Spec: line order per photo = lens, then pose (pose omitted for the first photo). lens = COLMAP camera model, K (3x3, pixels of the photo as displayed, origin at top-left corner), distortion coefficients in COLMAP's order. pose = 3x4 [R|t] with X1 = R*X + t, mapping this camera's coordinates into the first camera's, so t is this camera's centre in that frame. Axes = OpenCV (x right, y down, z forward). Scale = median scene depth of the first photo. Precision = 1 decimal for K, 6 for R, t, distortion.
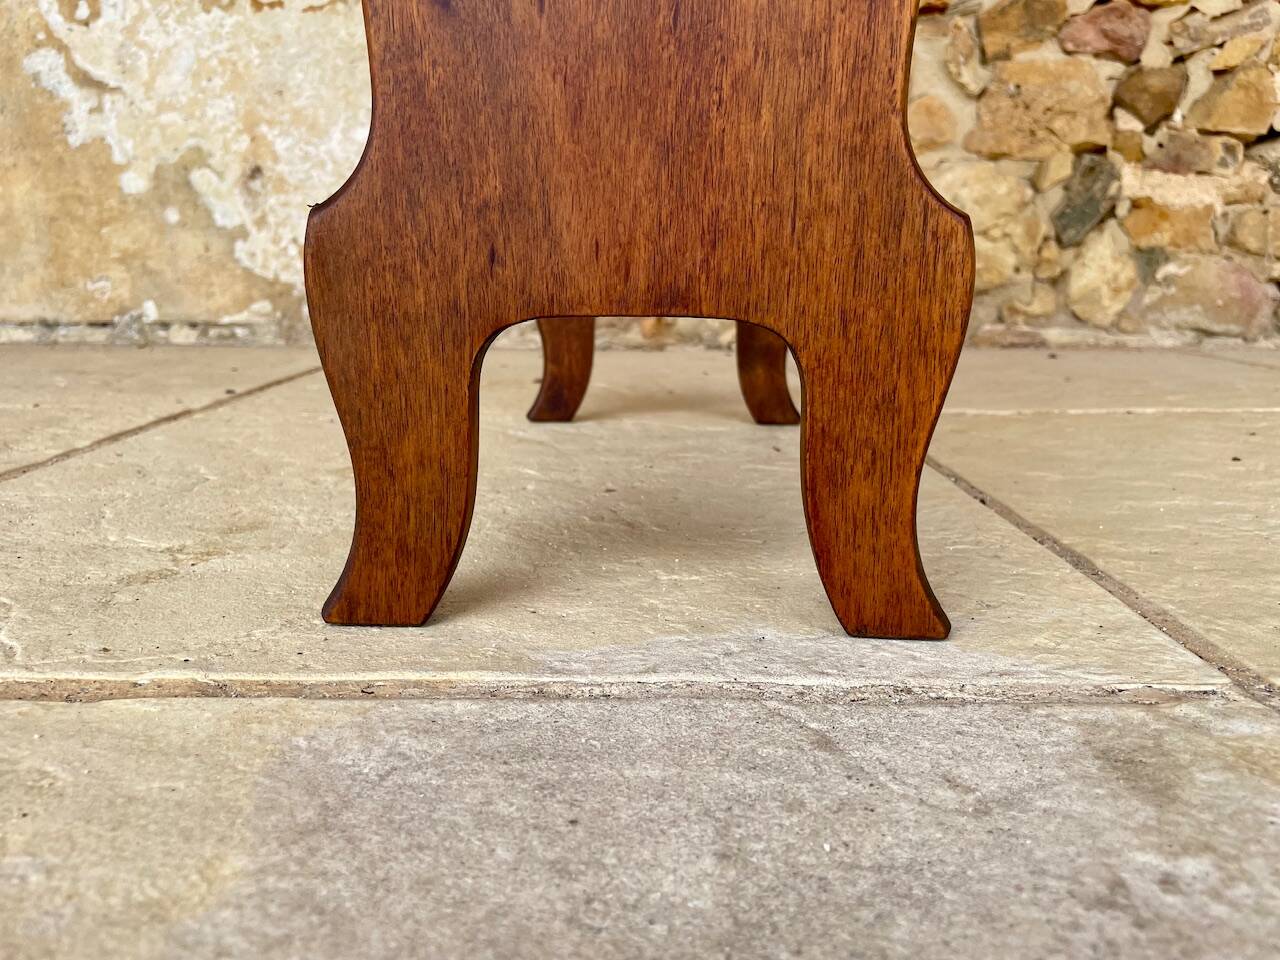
lens RADIAL K [[972.1, 0, 643.6], [0, 972.1, 475.3], [0, 0, 1]] dist [0.068456, -0.097712]
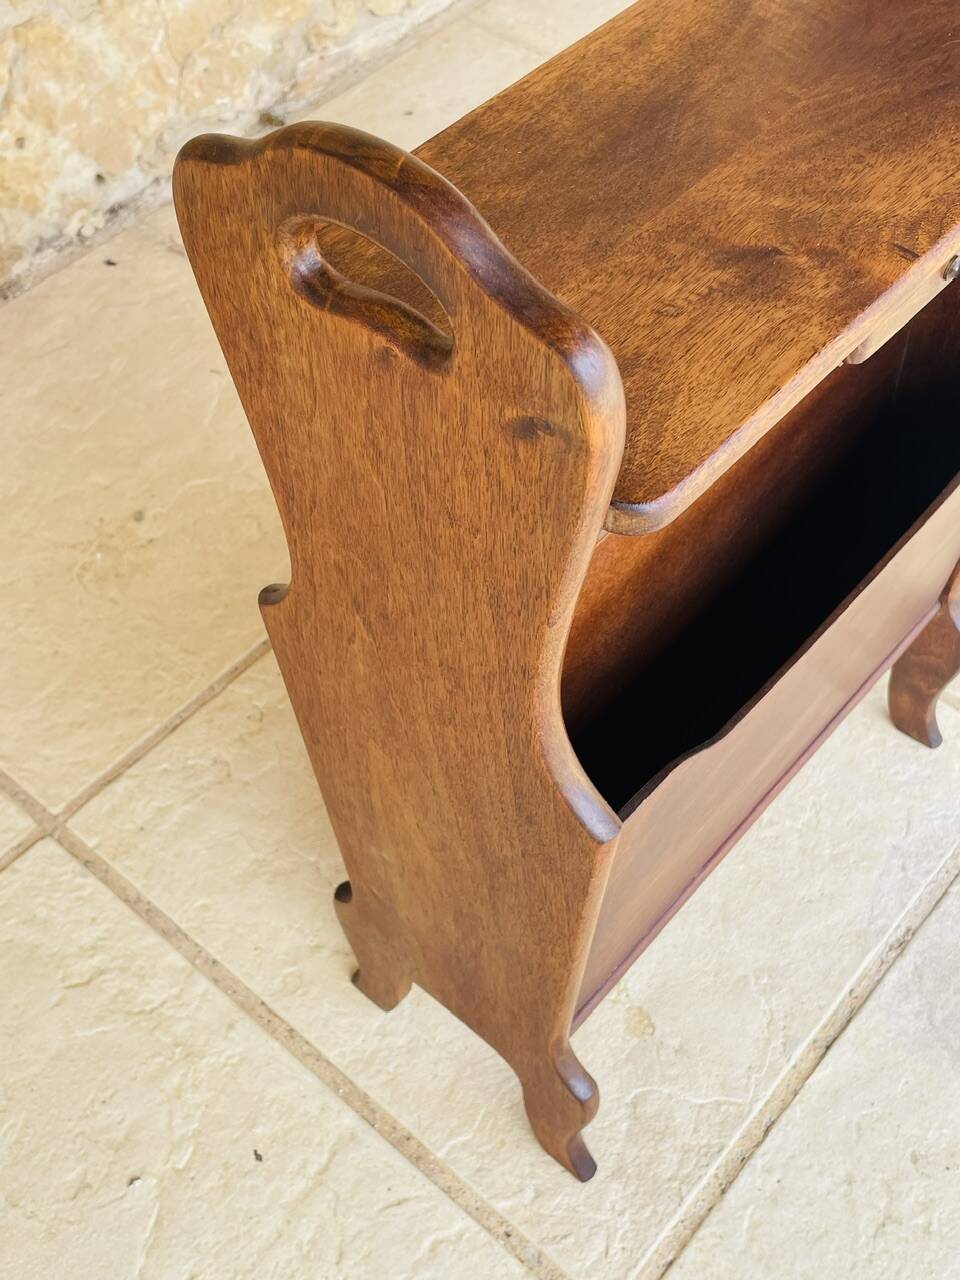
lens RADIAL K [[1403.8, 0, 470.8], [0, 1403.8, 621.1], [0, 0, 1]] dist [0.035884, 0.000000]
pose [[0.665822, -0.600188, 0.443233, -0.407036], [0.193510, 0.712643, 0.674310, -0.638521], [-0.720579, -0.363200, 0.590636, -0.008541]]
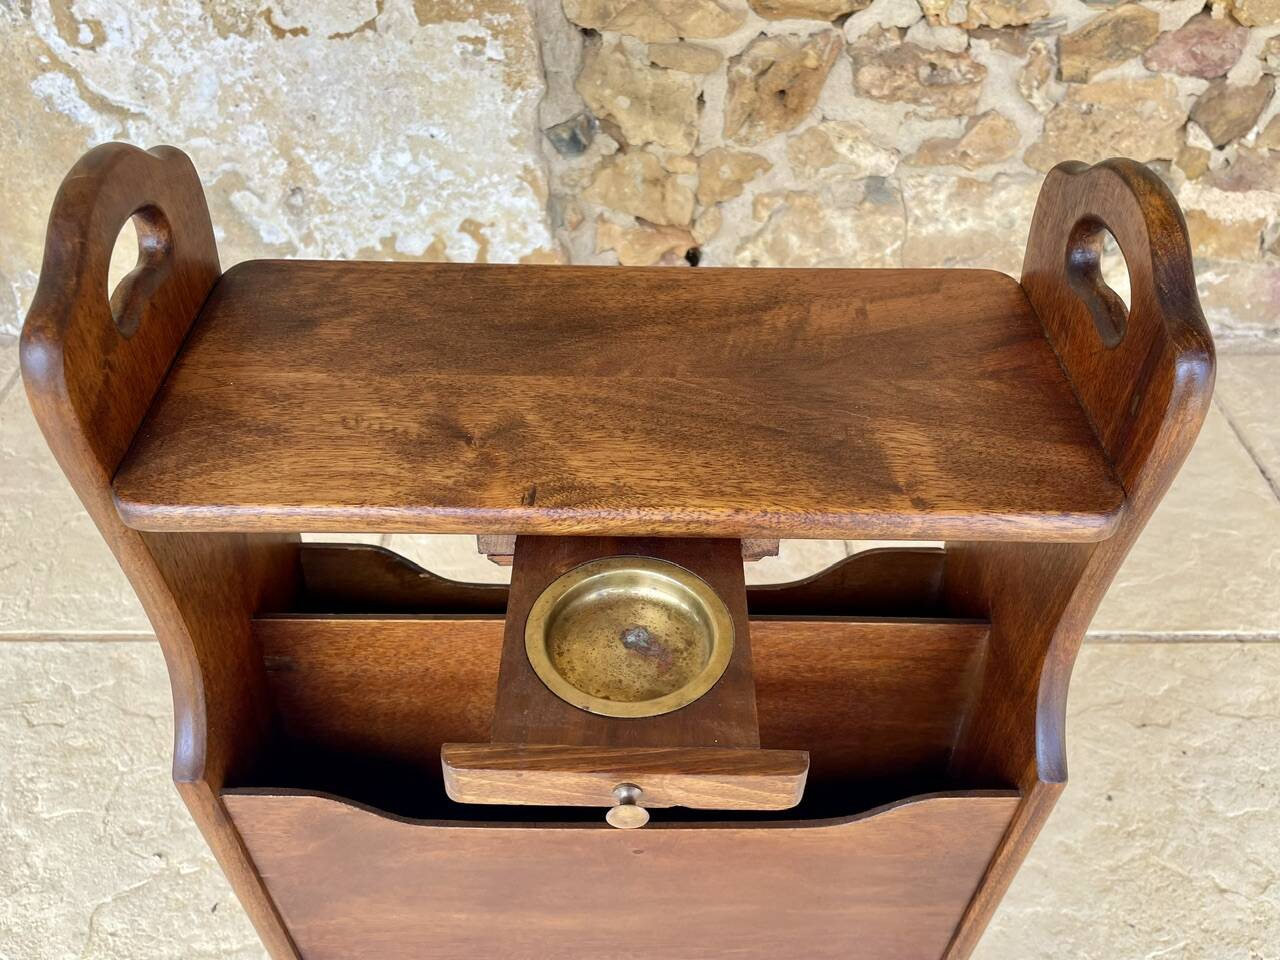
lens RADIAL K [[1119.3, 0, 651.6], [0, 1119.3, 493.3], [0, 0, 1]] dist [0.063357, -0.089068]
pose [[0.999904, 0.005665, 0.012614, -0.053622], [-0.011060, 0.875175, 0.483679, -0.590949], [-0.008299, -0.483773, 0.875154, -0.129386]]
